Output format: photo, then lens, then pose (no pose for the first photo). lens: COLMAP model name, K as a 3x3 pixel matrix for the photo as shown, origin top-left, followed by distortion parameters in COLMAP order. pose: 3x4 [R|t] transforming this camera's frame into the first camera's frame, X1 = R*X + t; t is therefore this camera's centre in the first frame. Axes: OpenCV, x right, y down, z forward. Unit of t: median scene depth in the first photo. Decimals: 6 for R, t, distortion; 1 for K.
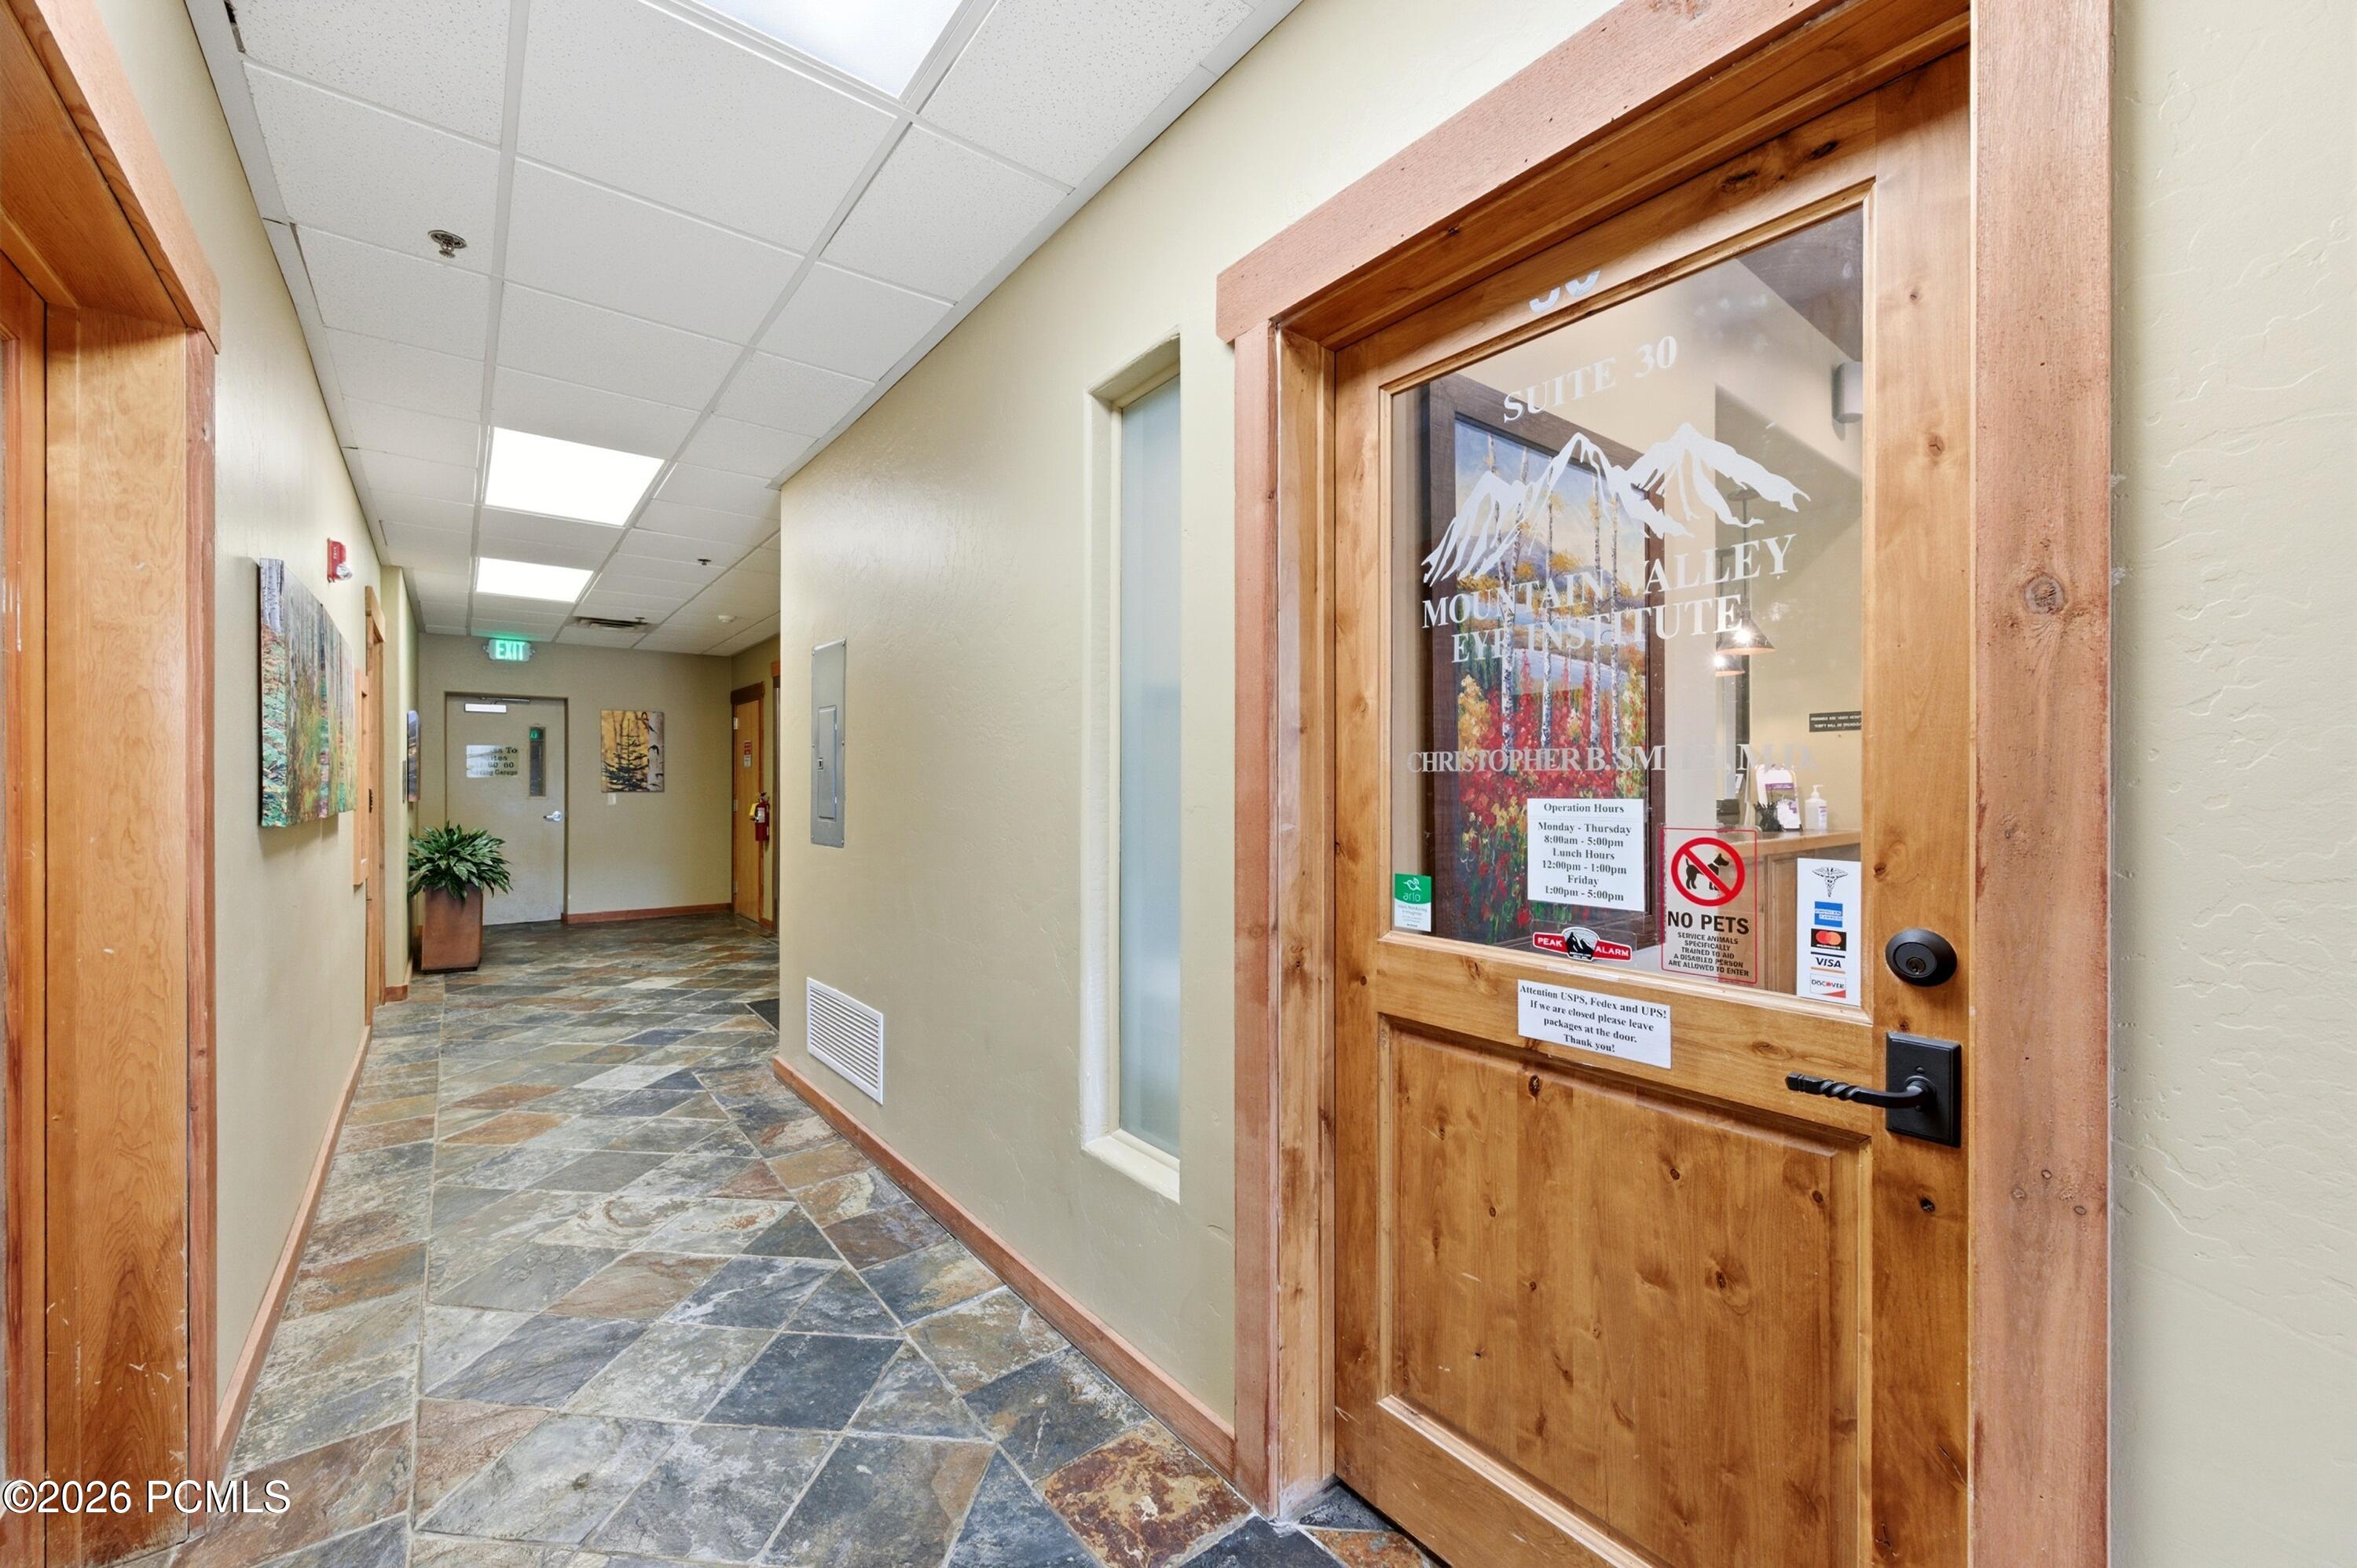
lens RADIAL K [[920.8, 0, 1178.5], [0, 920.8, 784.0], [0, 0, 1]] dist [0.000652, -0.000015]
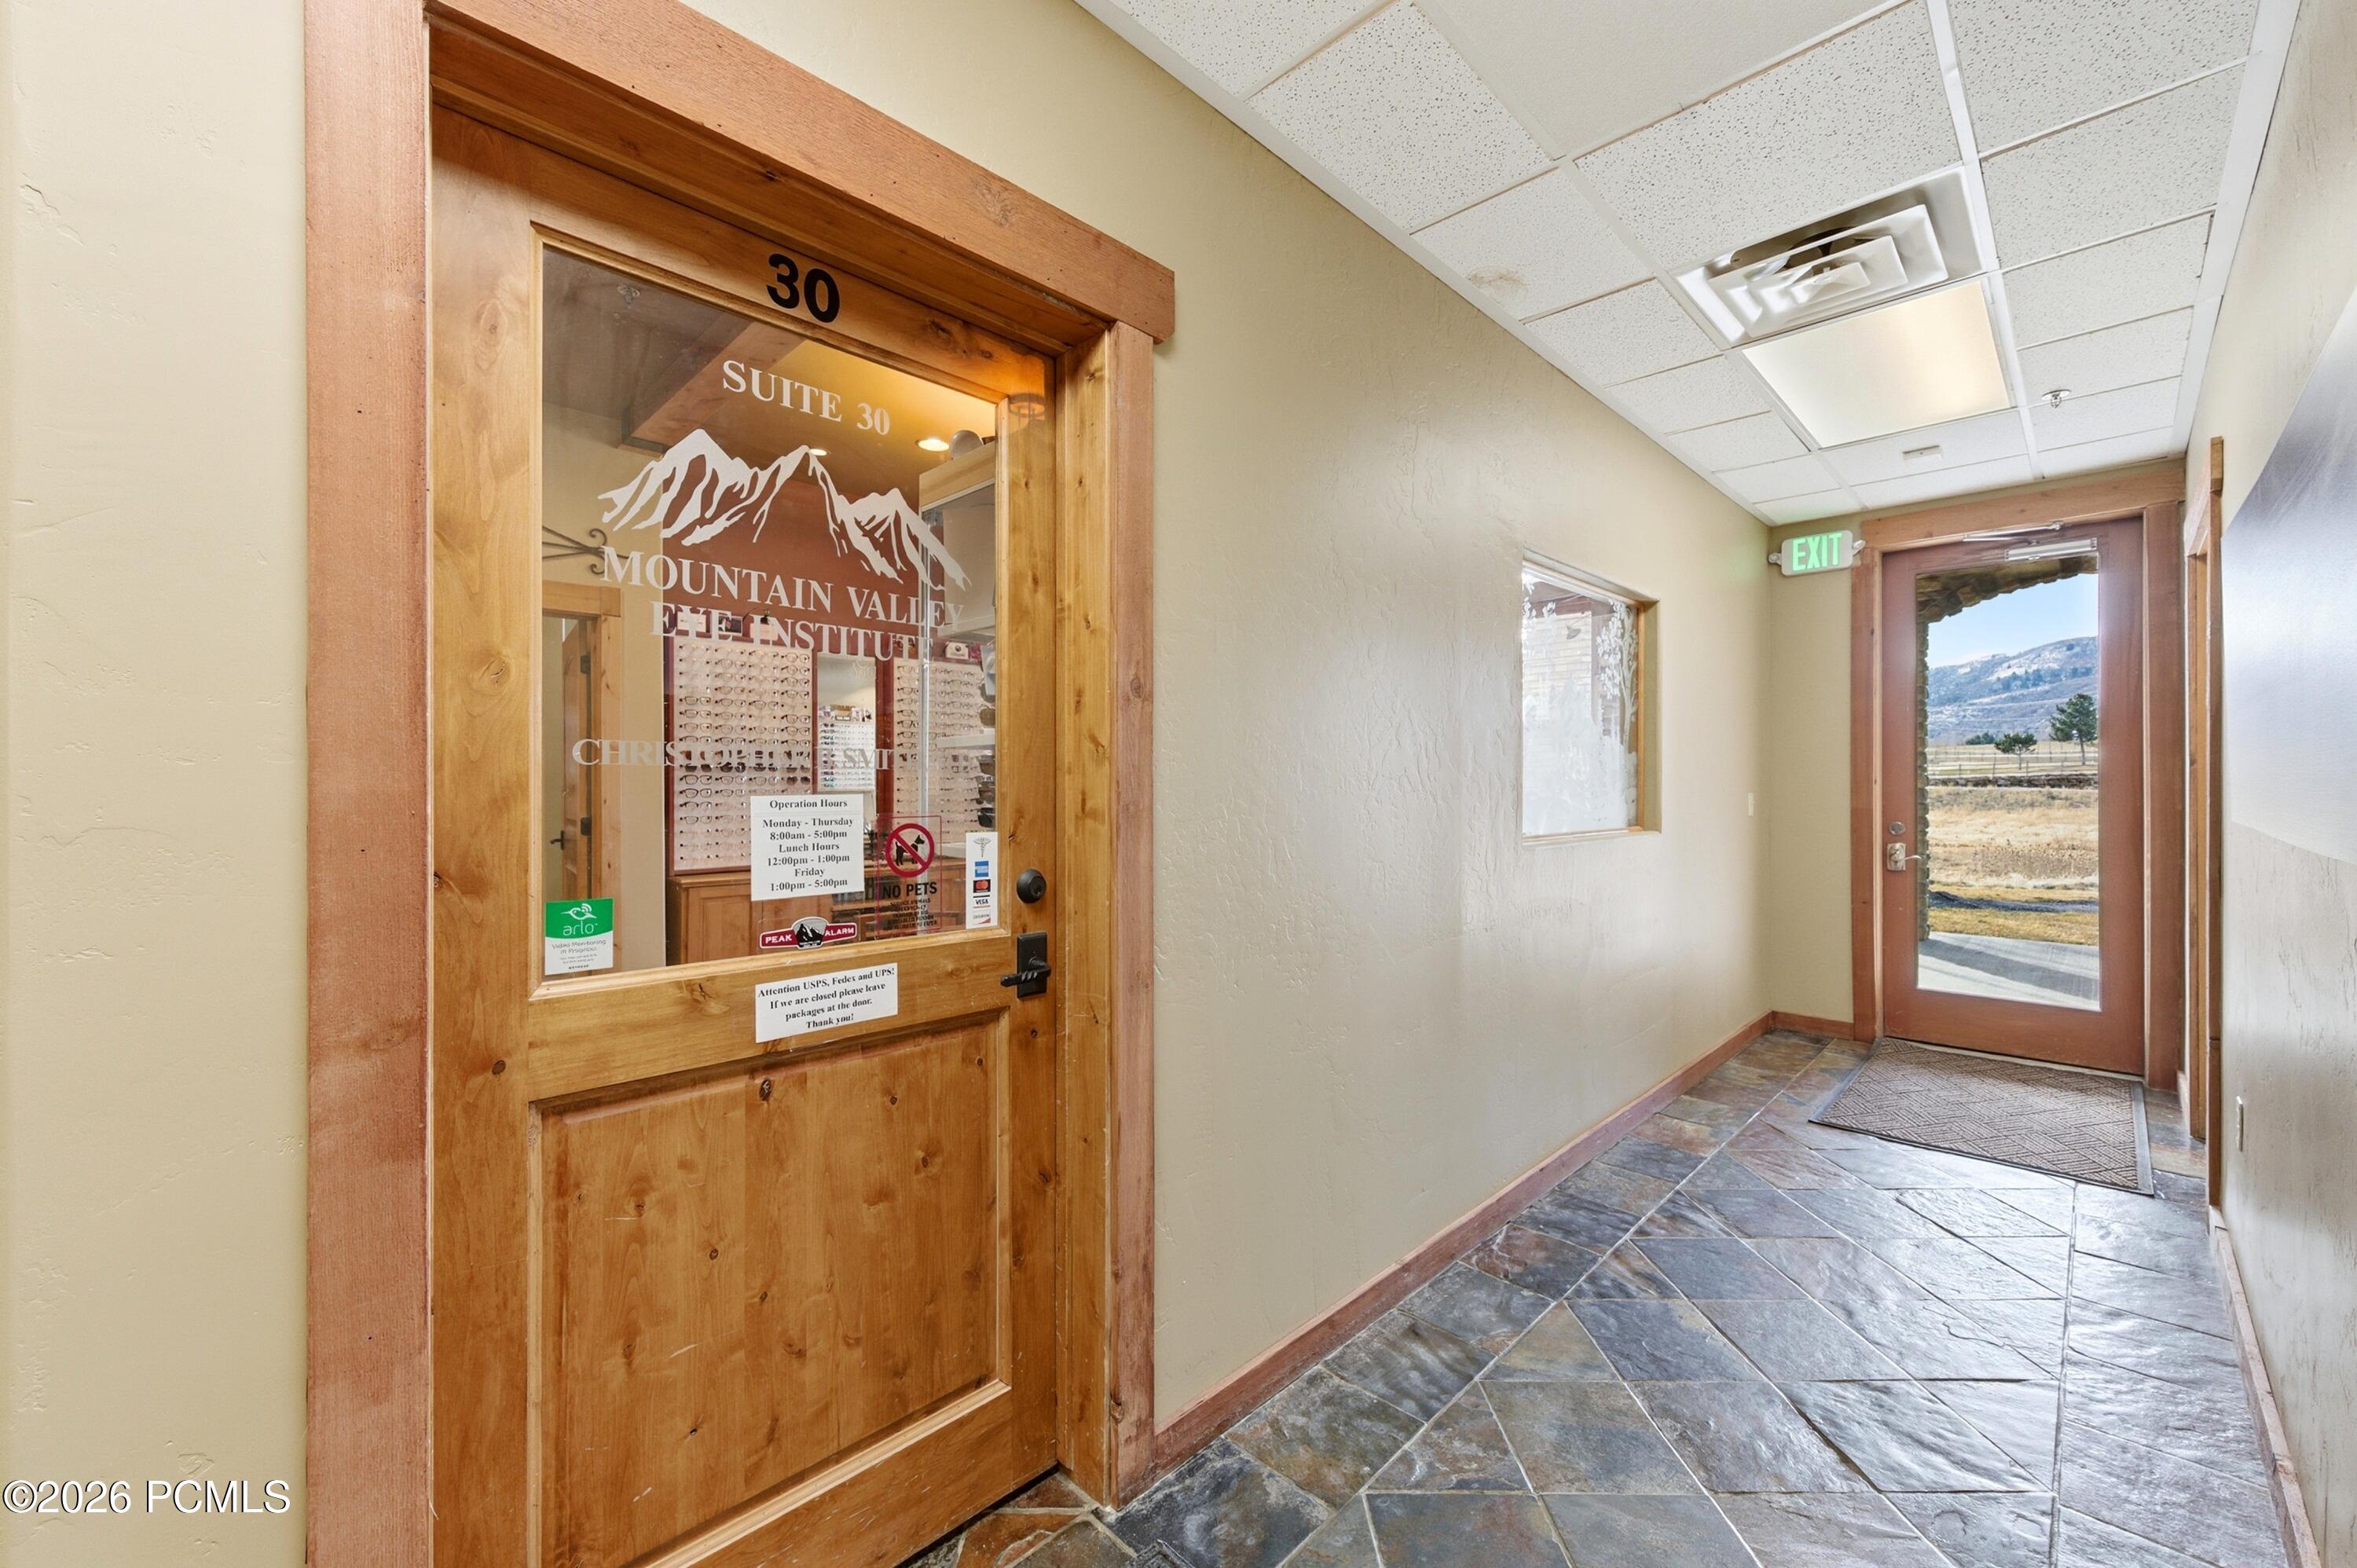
lens RADIAL K [[920.8, 0, 1178.5], [0, 920.8, 784.0], [0, 0, 1]] dist [0.000652, -0.000015]
pose [[-0.123346, 0.000909, 0.992363, -0.663468], [0.001378, 0.999999, -0.000745, 0.004865], [-0.992363, 0.001275, -0.123347, 0.714323]]
